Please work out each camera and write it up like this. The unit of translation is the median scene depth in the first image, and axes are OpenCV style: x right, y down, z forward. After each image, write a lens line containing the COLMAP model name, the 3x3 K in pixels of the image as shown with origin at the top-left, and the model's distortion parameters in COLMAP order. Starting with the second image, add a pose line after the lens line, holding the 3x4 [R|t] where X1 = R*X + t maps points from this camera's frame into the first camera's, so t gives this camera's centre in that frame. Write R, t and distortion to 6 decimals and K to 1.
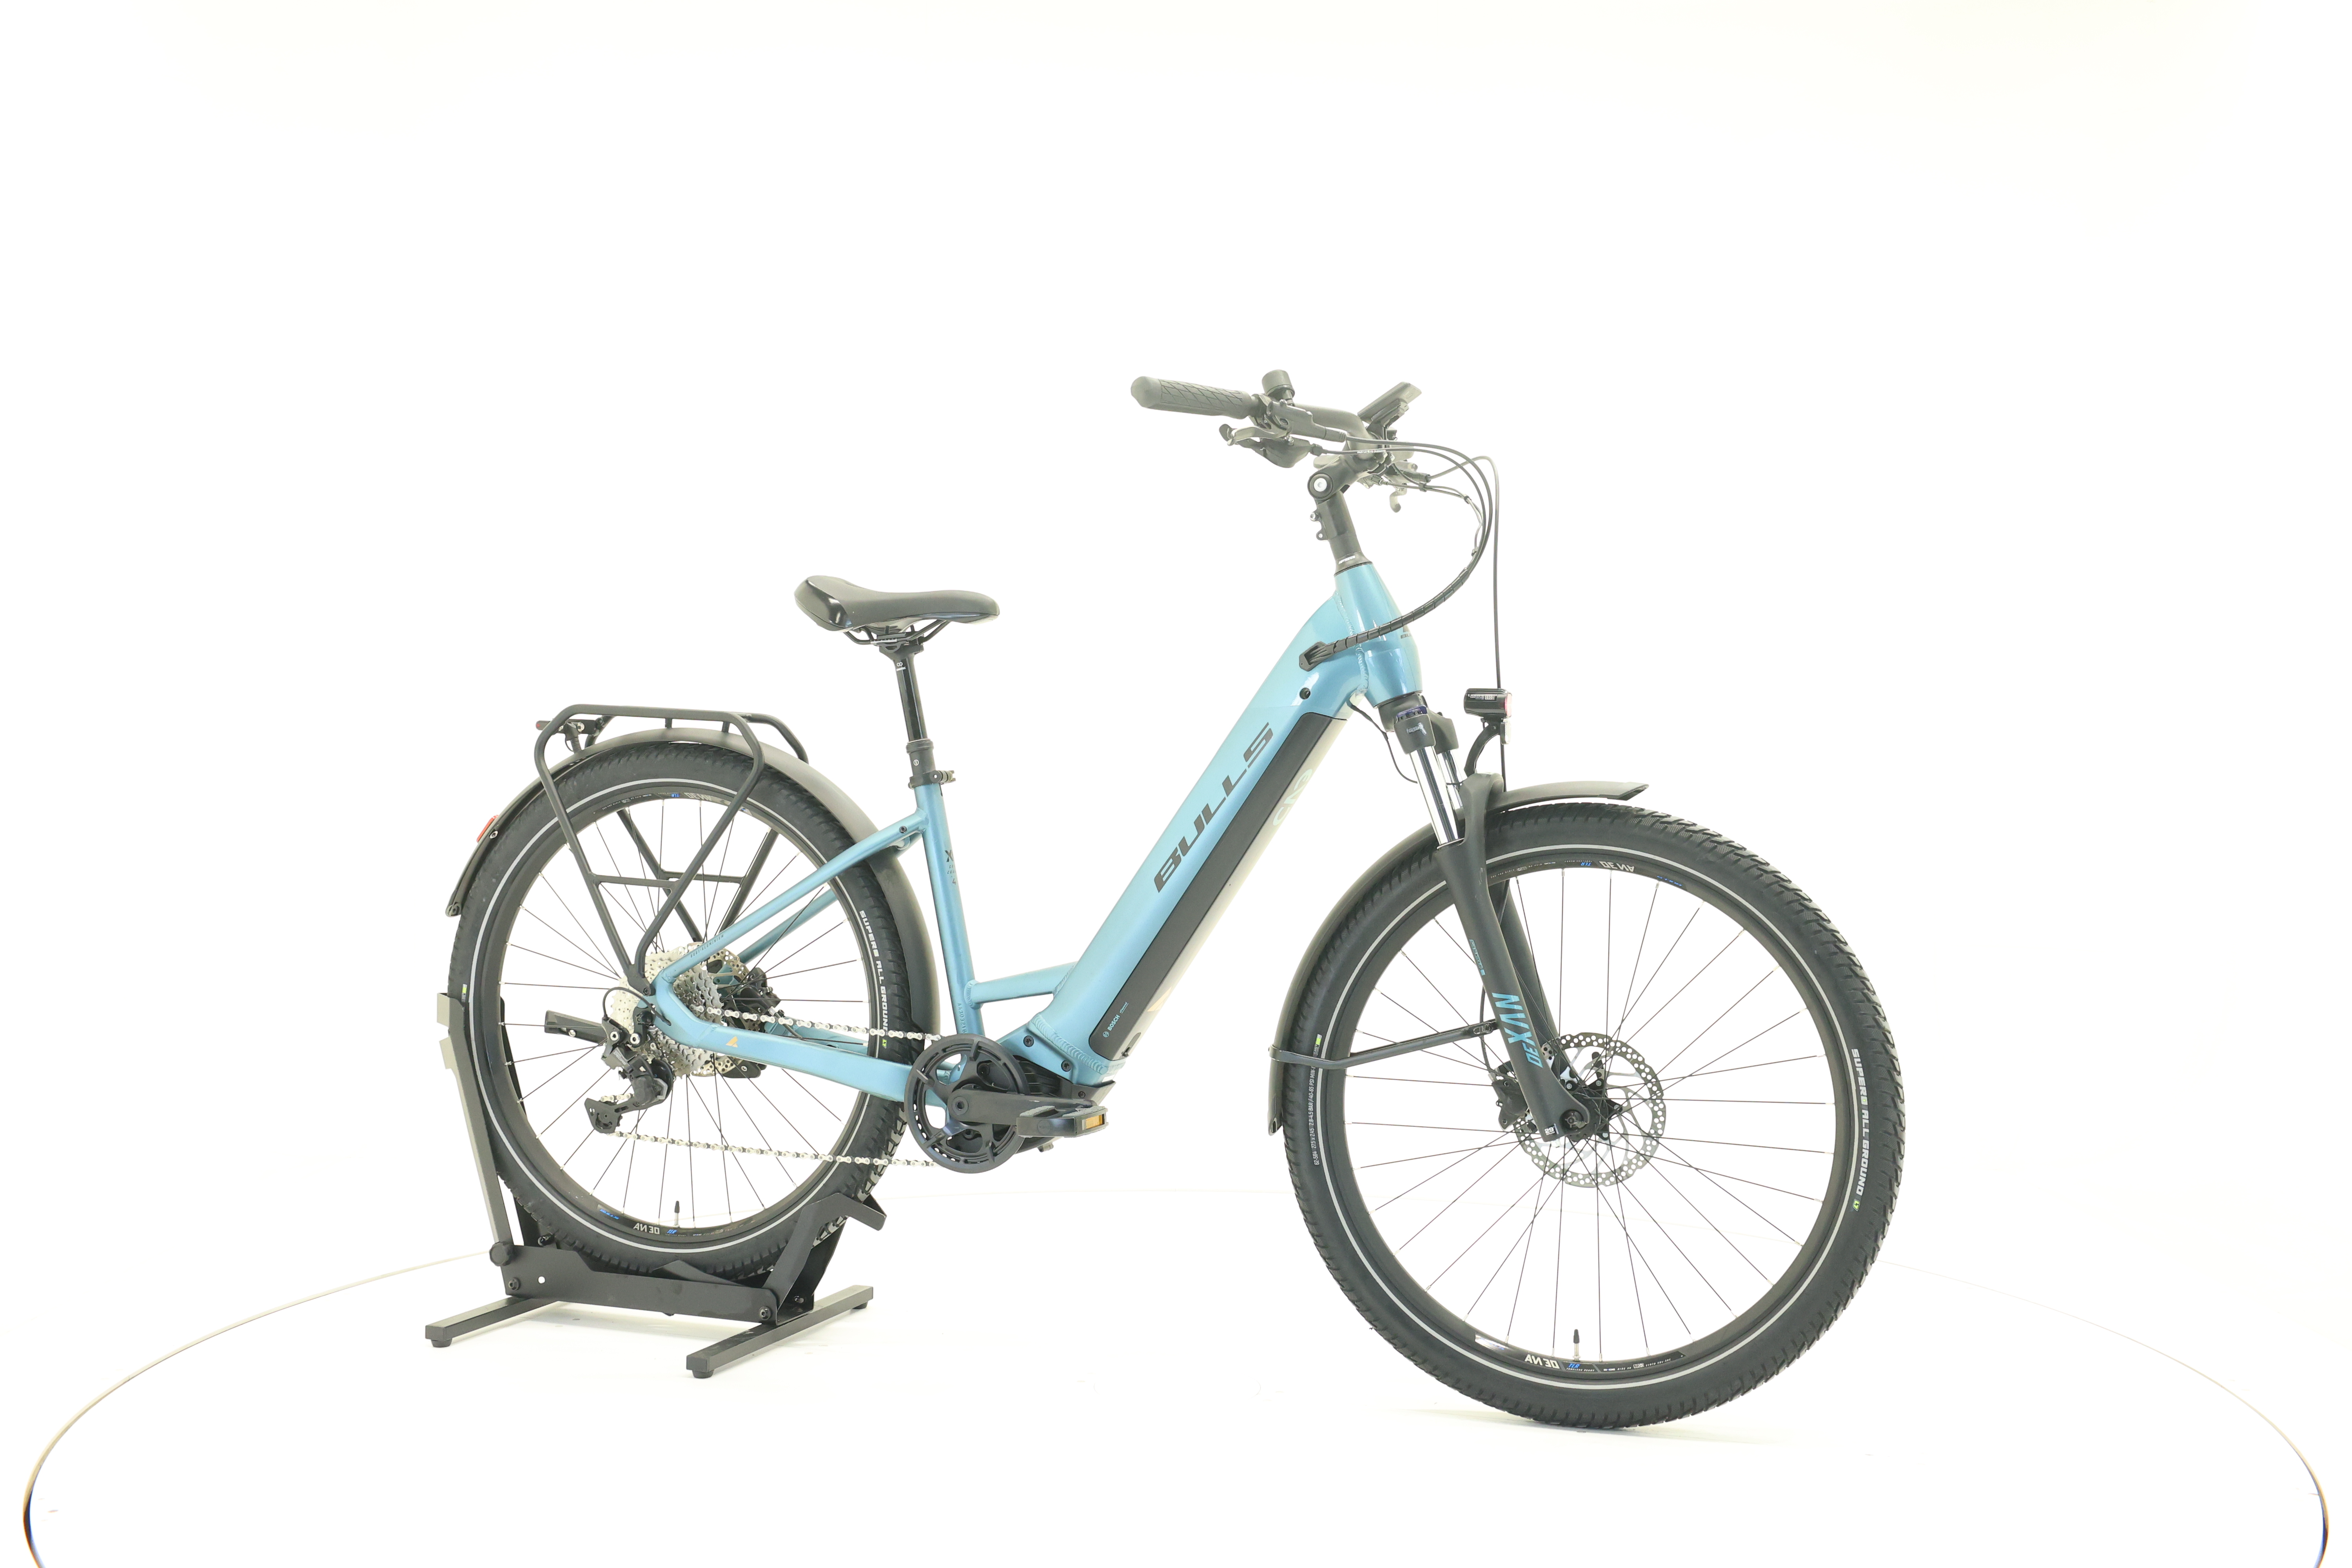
lens RADIAL K [[2482.5, 0, 1178.8], [0, 2482.5, 733.0], [0, 0, 1]] dist [-0.013524, 0.007350]
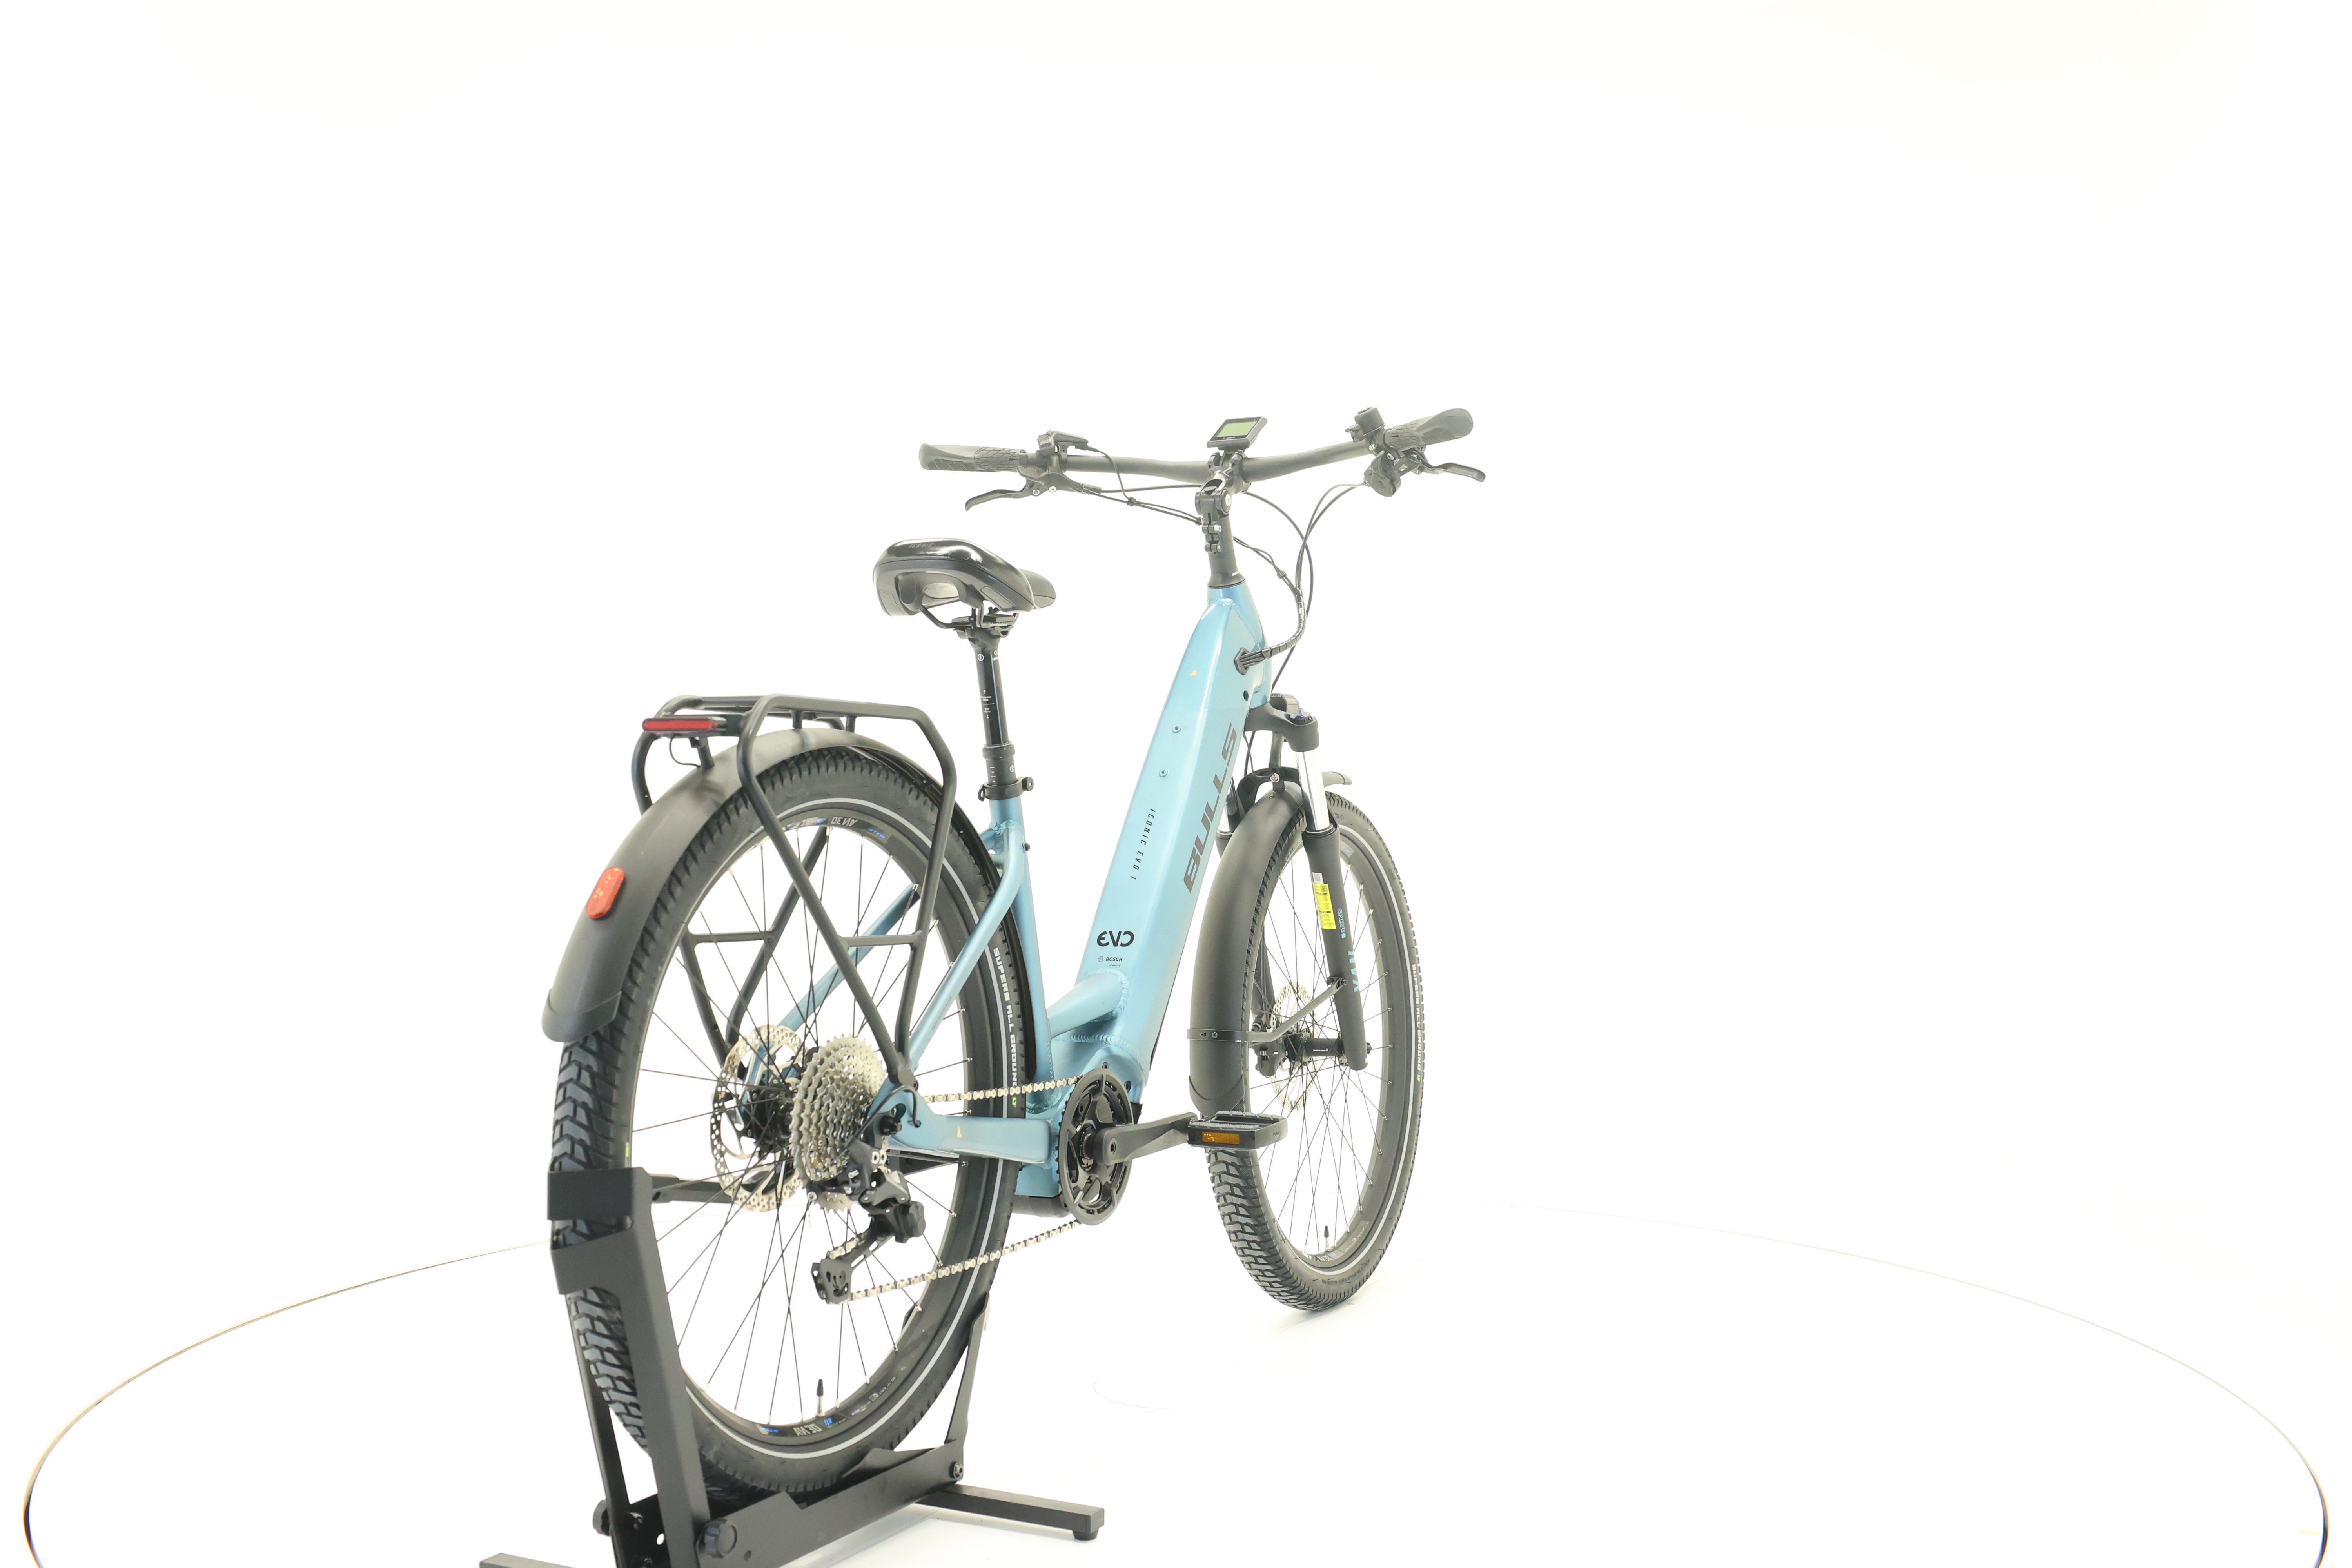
lens RADIAL K [[2482.5, 0, 1178.8], [0, 2482.5, 733.0], [0, 0, 1]] dist [-0.013524, 0.007350]
pose [[0.110001, -0.003473, 0.993925, -0.979938], [-0.001490, 0.999992, 0.003659, -0.003628], [-0.993930, -0.001884, 0.109995, 0.877442]]
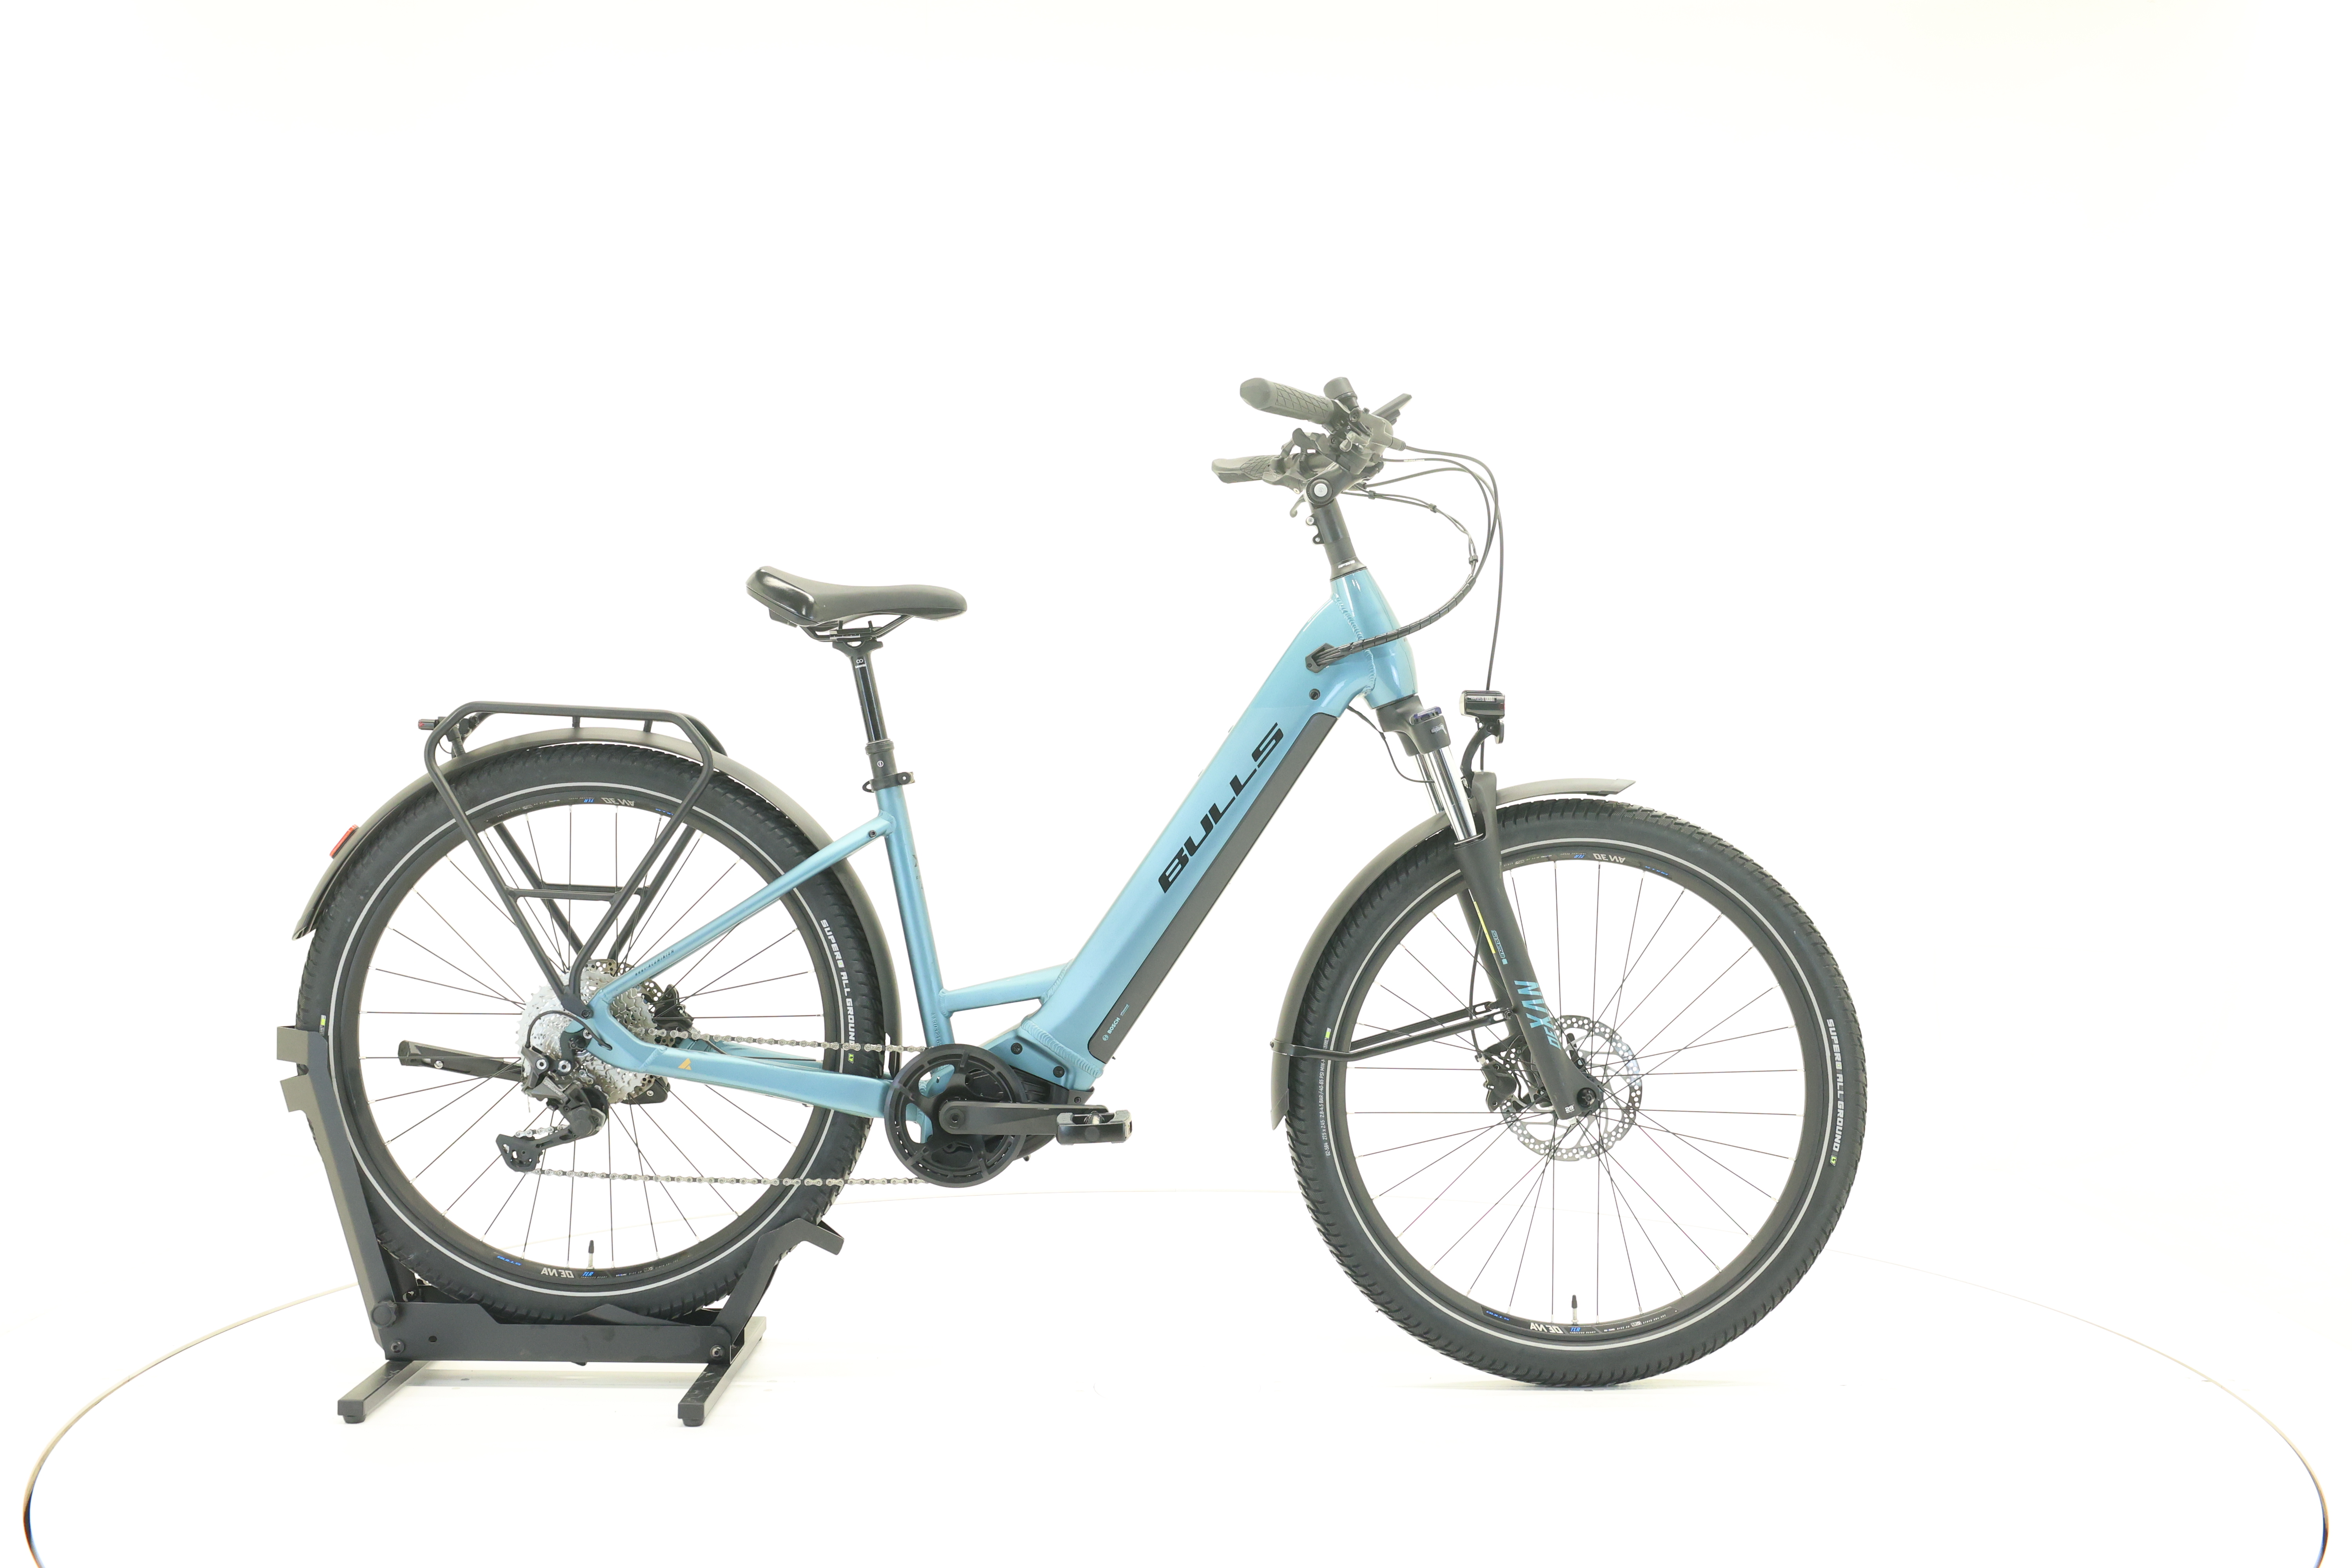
lens RADIAL K [[2482.5, 0, 1178.8], [0, 2482.5, 733.0], [0, 0, 1]] dist [-0.013524, 0.007350]
pose [[0.933267, 0.000033, 0.359184, -0.354220], [-0.000253, 1.000000, 0.000564, -0.000615], [-0.359183, -0.000617, 0.933267, 0.065505]]
